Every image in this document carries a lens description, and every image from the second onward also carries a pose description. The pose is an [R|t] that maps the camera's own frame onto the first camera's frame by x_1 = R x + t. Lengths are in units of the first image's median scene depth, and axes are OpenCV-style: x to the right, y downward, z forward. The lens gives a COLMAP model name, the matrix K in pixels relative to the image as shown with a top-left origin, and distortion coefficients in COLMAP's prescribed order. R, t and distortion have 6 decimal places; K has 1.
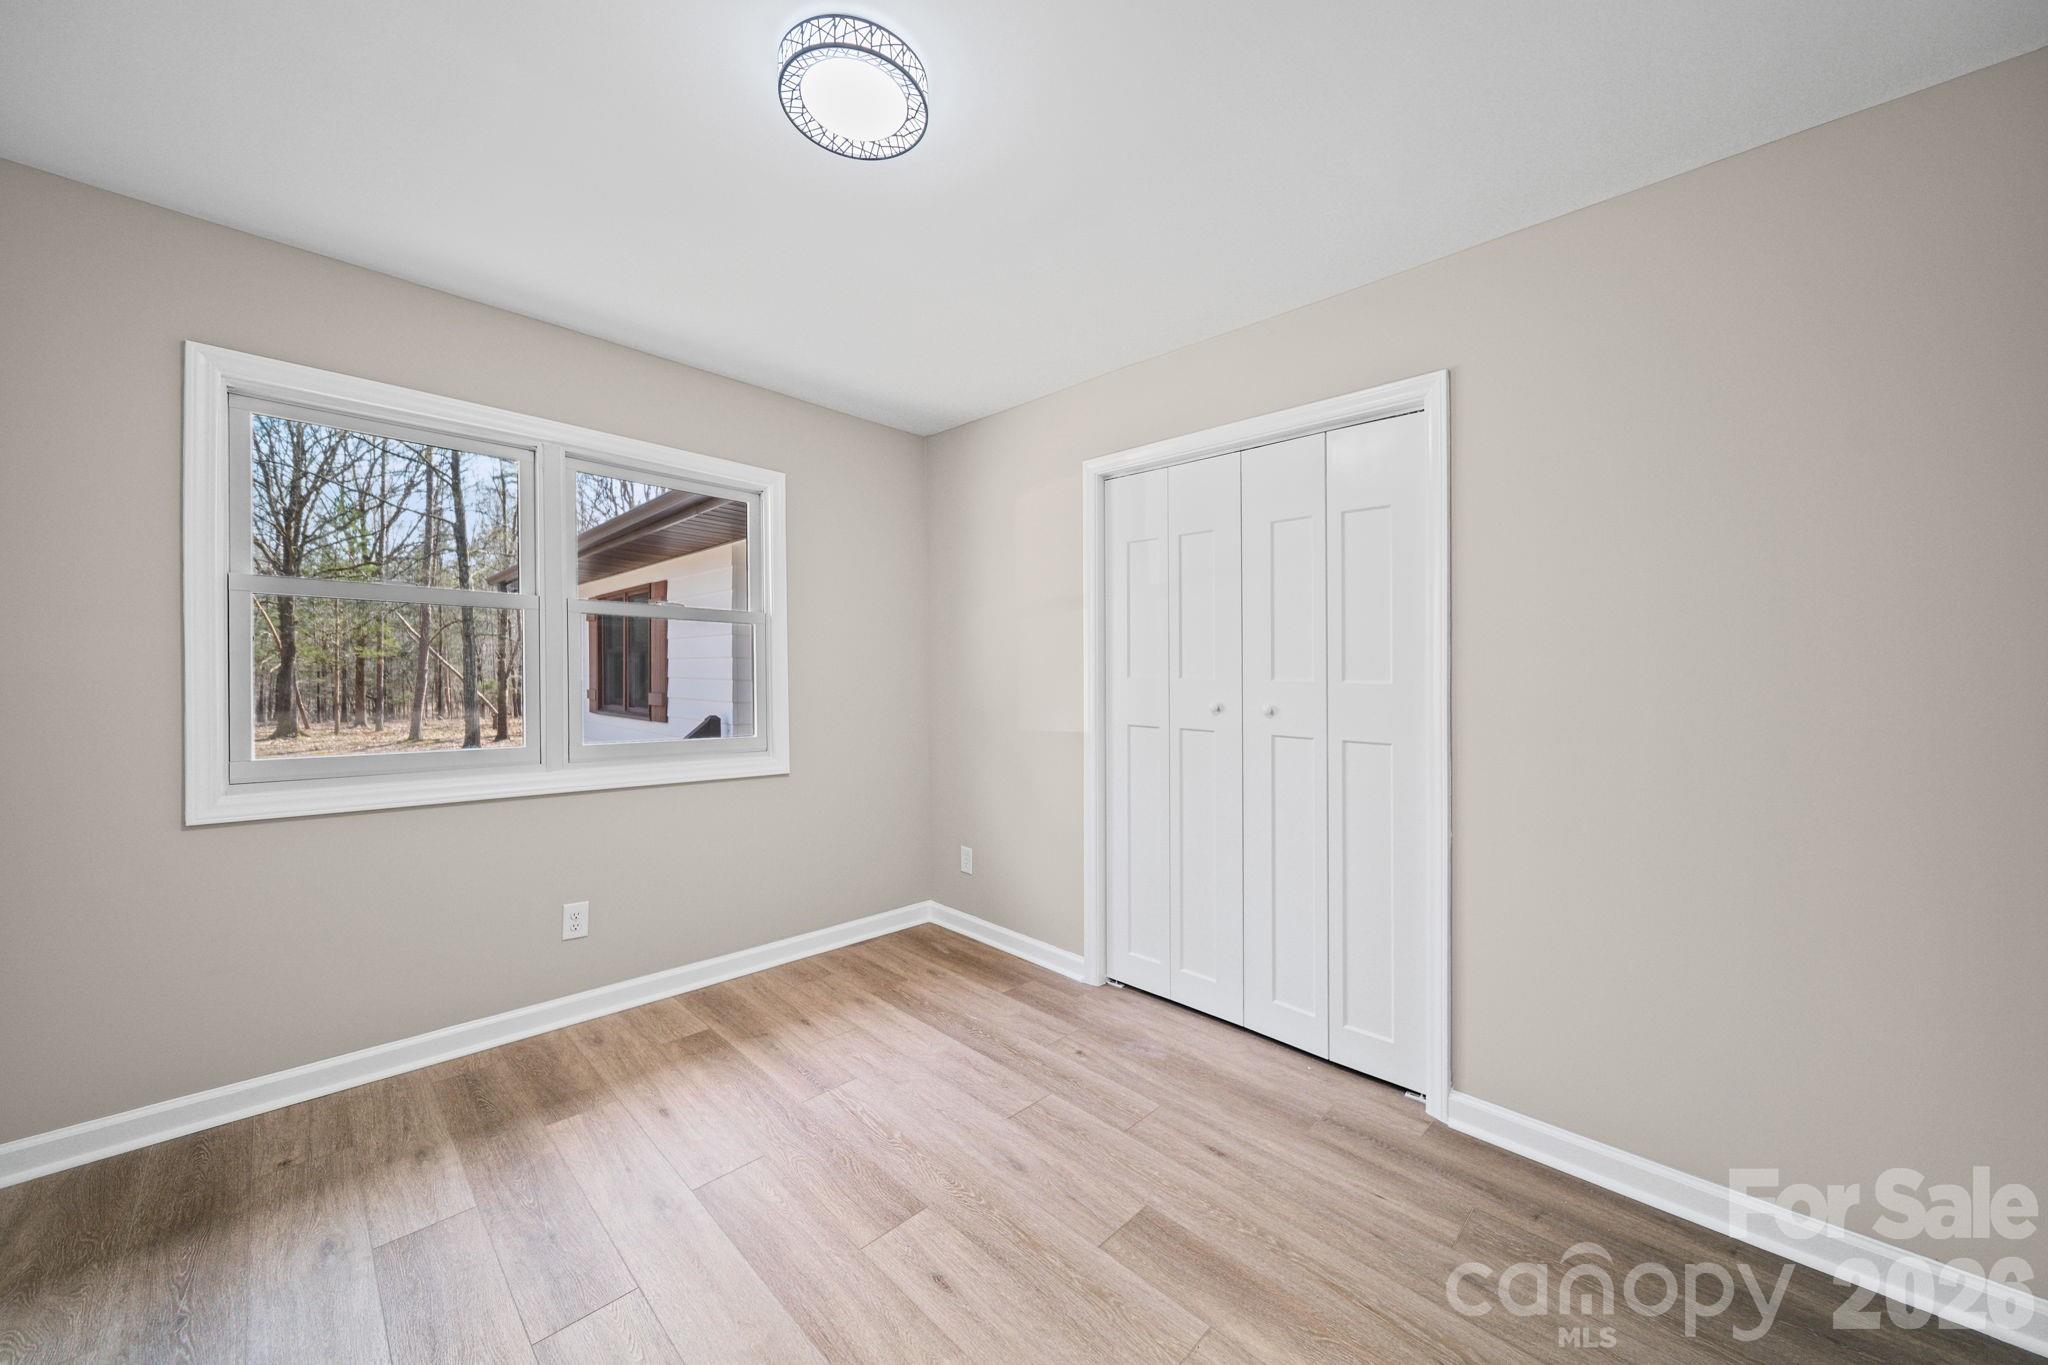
lens RADIAL K [[729.9, 0, 1029.4], [0, 729.9, 686.2], [0, 0, 1]] dist [-0.000879, -0.001232]
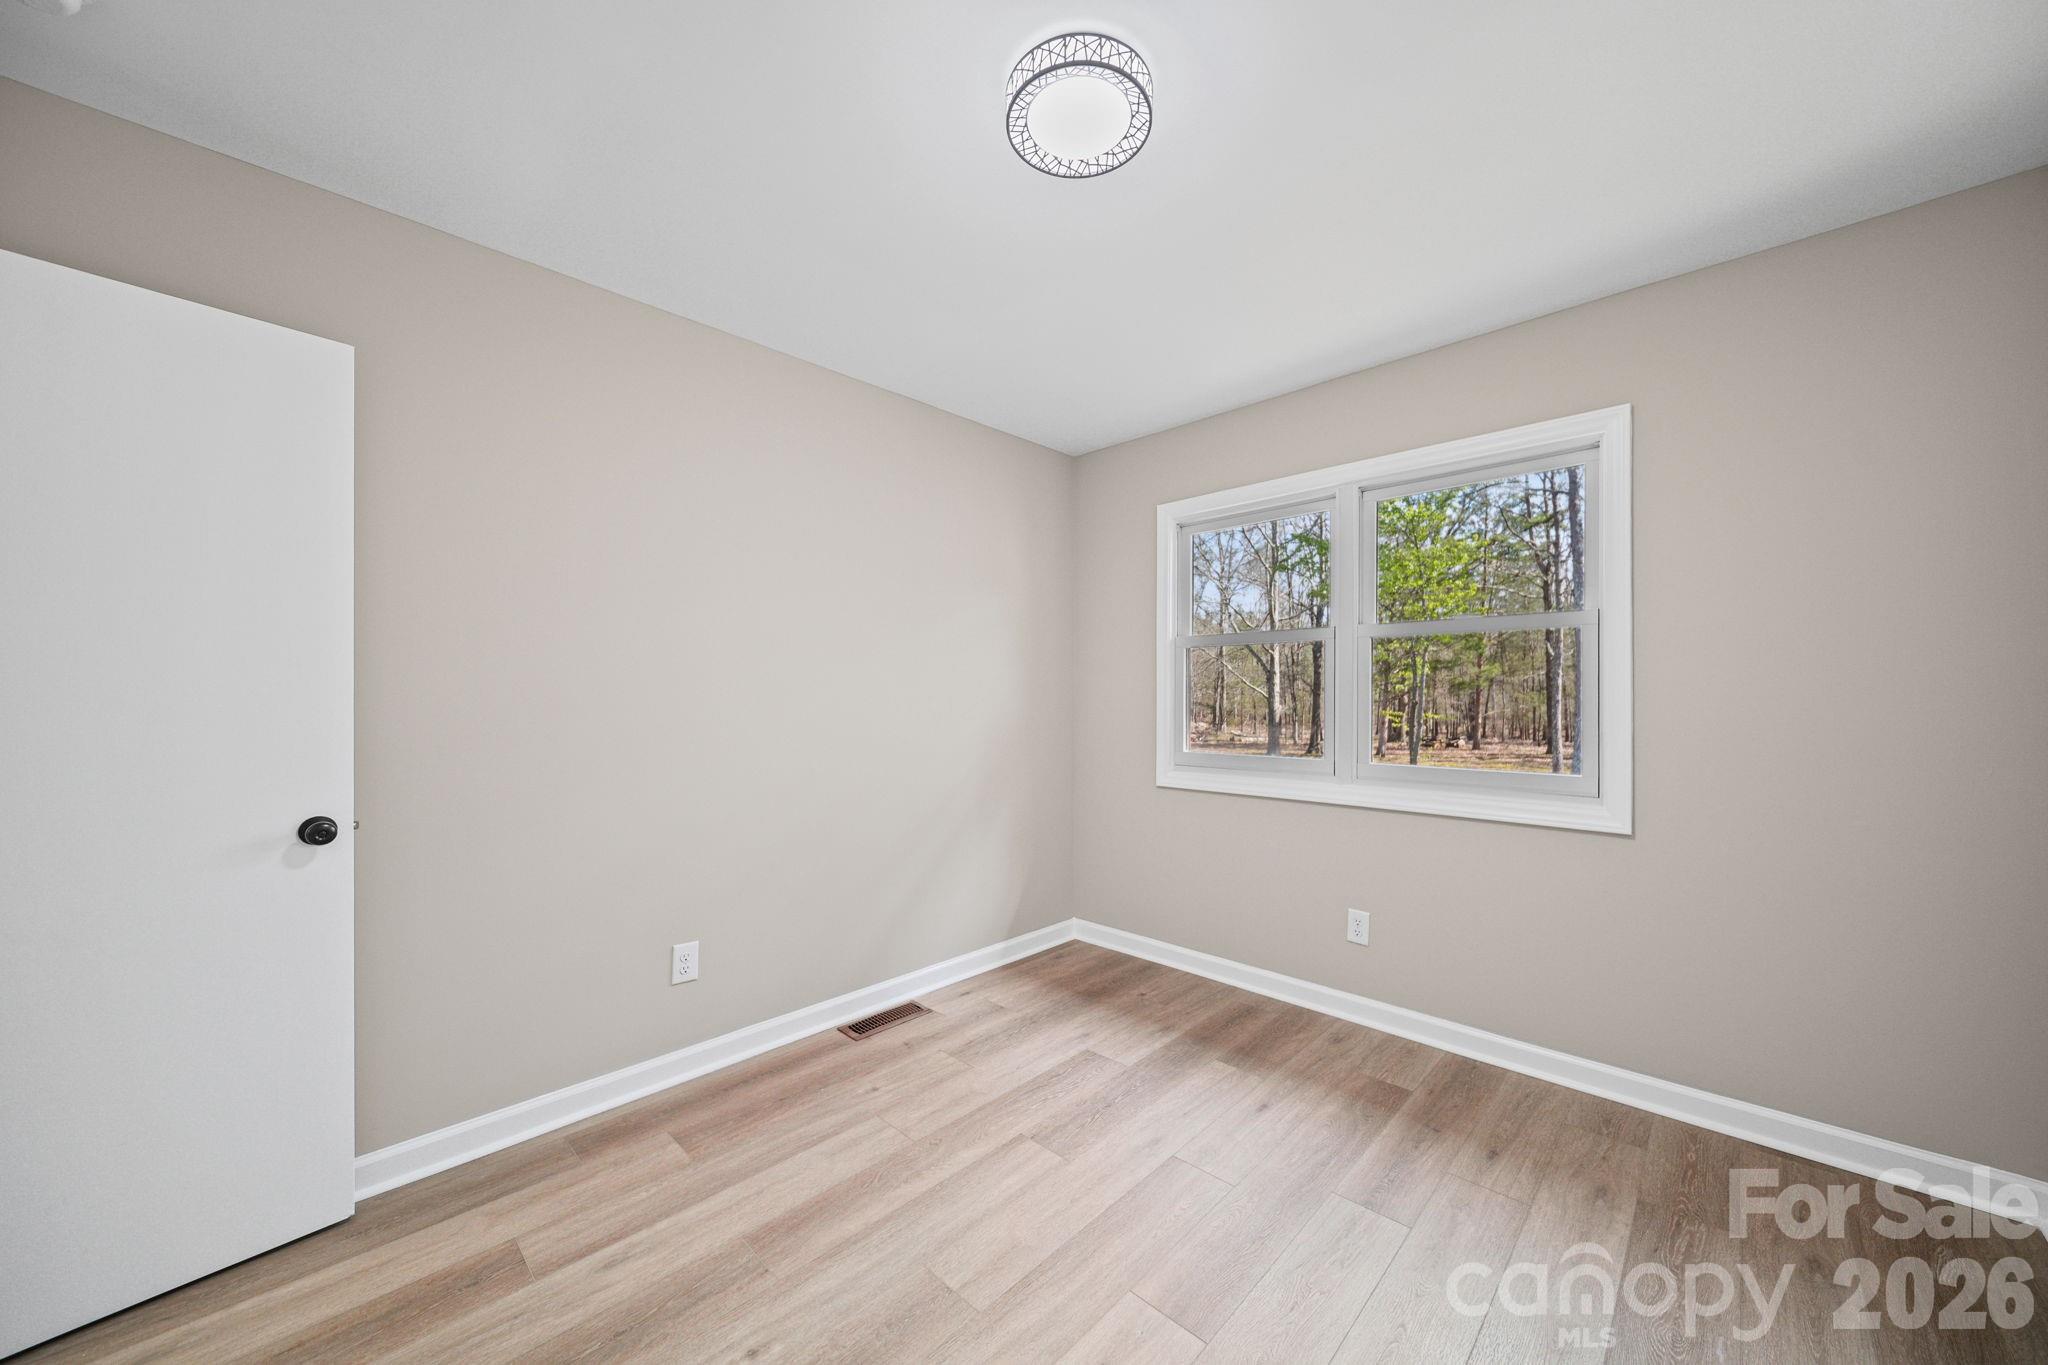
lens RADIAL K [[729.9, 0, 1037.6], [0, 729.9, 708.9], [0, 0, 1]] dist [-0.000879, -0.001232]
pose [[0.006036, 0.007563, -0.999953, 0.506569], [-0.007855, 0.999941, 0.007516, -0.001028], [0.999951, 0.007810, 0.006095, 0.606960]]
